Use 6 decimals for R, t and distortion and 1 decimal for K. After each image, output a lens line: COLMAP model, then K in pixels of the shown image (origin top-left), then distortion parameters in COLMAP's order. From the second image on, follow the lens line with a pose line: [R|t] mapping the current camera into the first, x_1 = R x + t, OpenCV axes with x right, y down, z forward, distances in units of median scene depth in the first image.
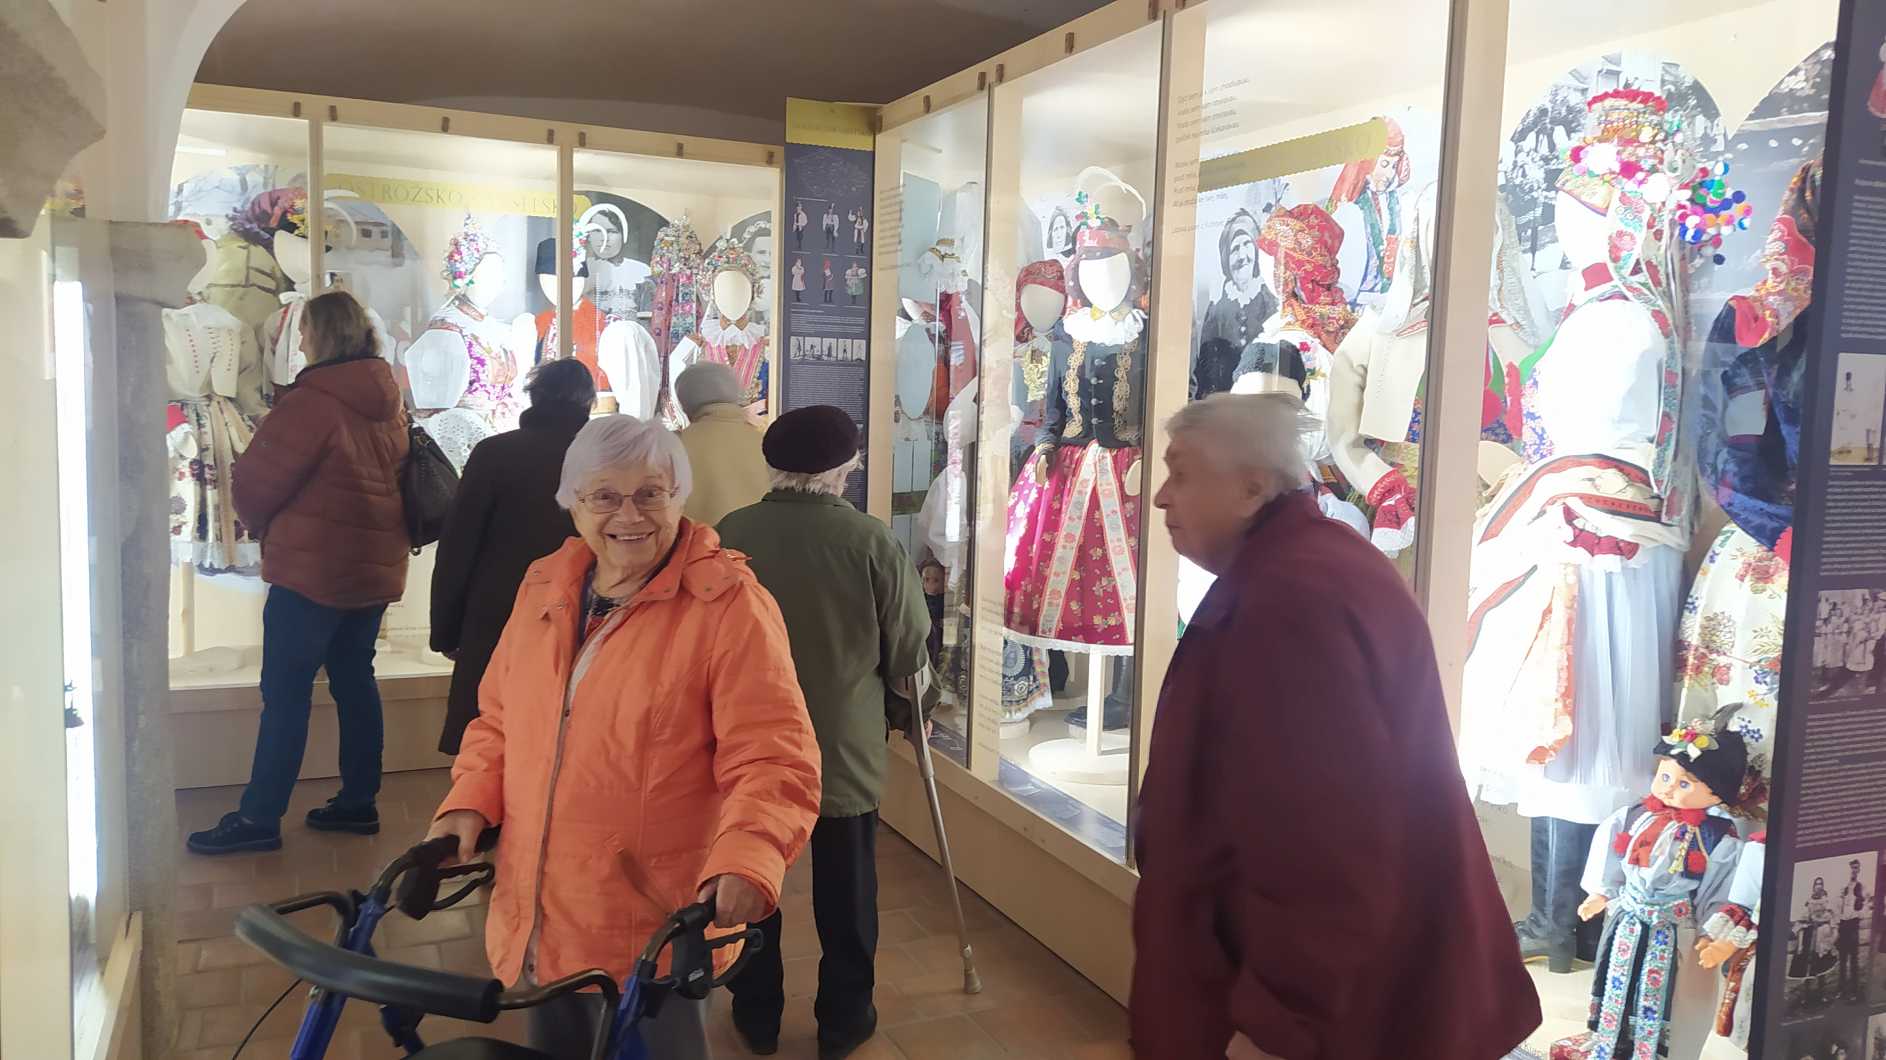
lens RADIAL K [[1411.7, 0, 942.7], [0, 1411.7, 528.0], [0, 0, 1]] dist [0.037260, -0.007928]
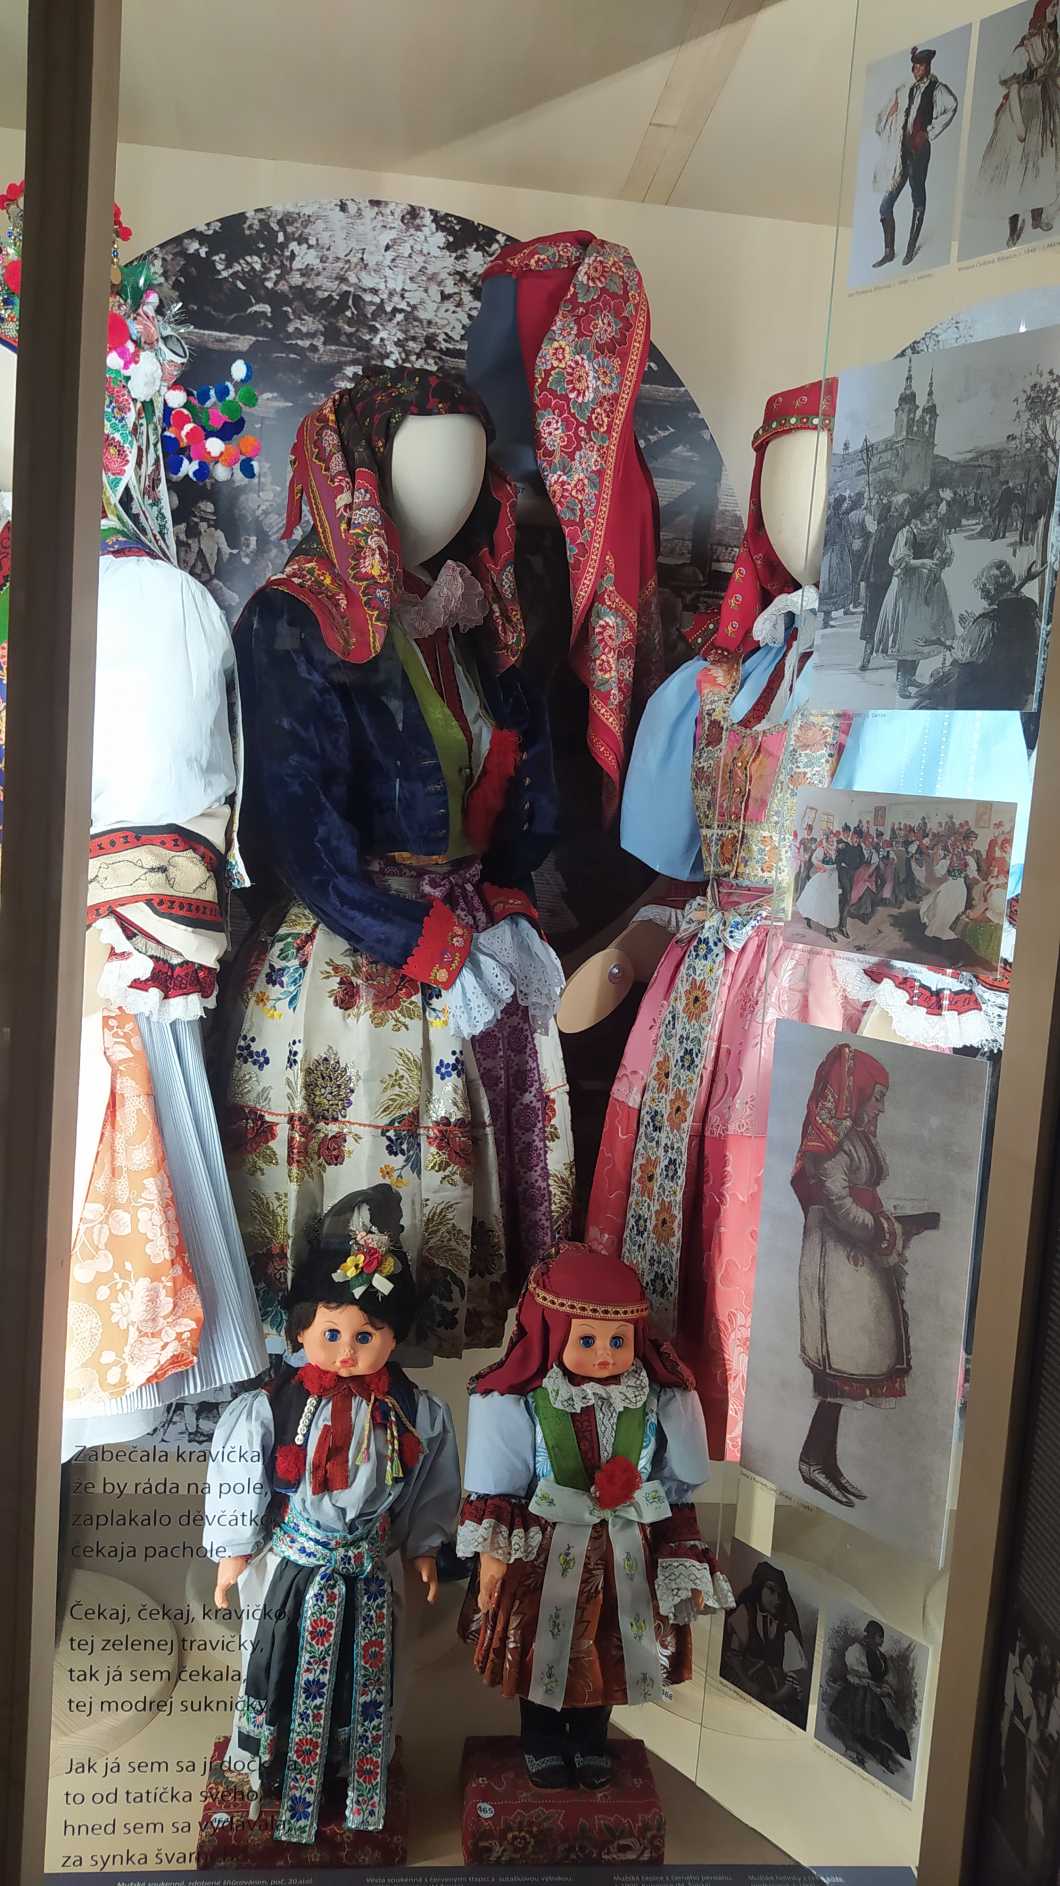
lens RADIAL K [[1411.7, 0, 529.0], [0, 1411.7, 942.4], [0, 0, 1]] dist [0.037260, -0.007928]
pose [[0.330947, -0.111529, 0.937035, -0.038214], [0.036838, 0.993761, 0.105270, -0.062873], [-0.942930, -0.000321, 0.332991, 0.703668]]
